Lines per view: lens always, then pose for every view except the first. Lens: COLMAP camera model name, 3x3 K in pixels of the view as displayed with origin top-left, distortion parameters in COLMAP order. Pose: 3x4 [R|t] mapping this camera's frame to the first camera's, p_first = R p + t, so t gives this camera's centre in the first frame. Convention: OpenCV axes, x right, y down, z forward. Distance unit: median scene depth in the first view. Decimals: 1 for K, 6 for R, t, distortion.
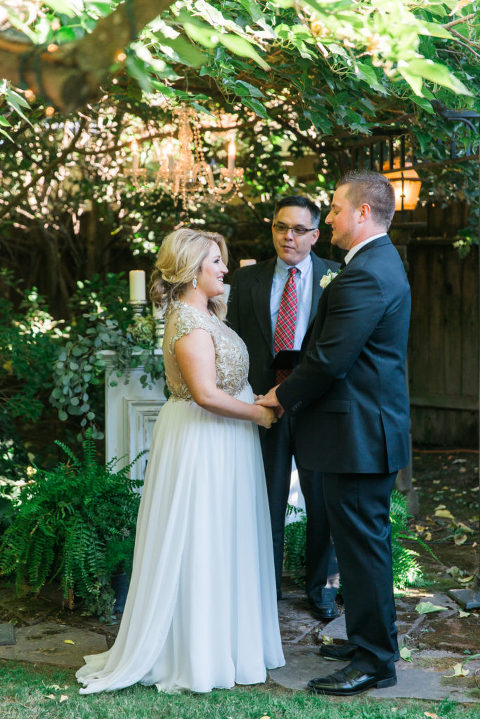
lens RADIAL K [[1394.0, 0, 240.0], [0, 1394.0, 359.5], [0, 0, 1]] dist [0.009195, -0.001619]
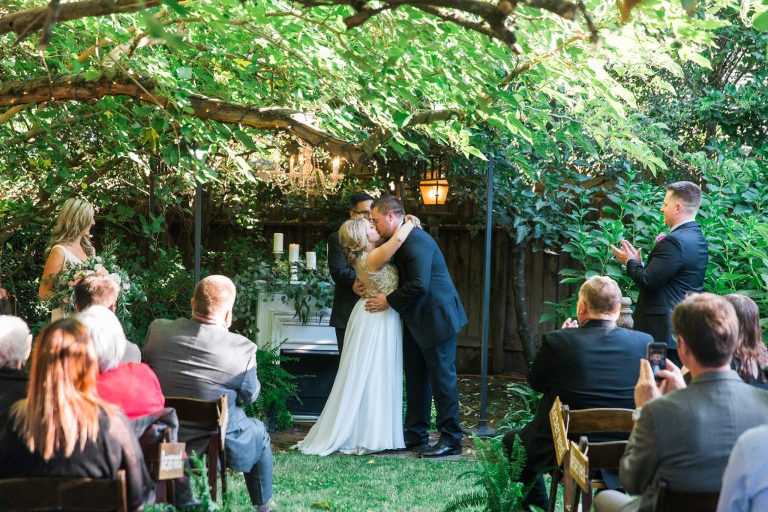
lens RADIAL K [[1489.0, 0, 384.0], [0, 1489.0, 256.0], [0, 0, 1]] dist [0.009195, -0.001619]
pose [[0.993124, 0.044167, 0.108419, -0.143052], [-0.036616, 0.996827, -0.070676, 0.084023], [-0.111197, 0.066220, 0.991590, -0.765369]]
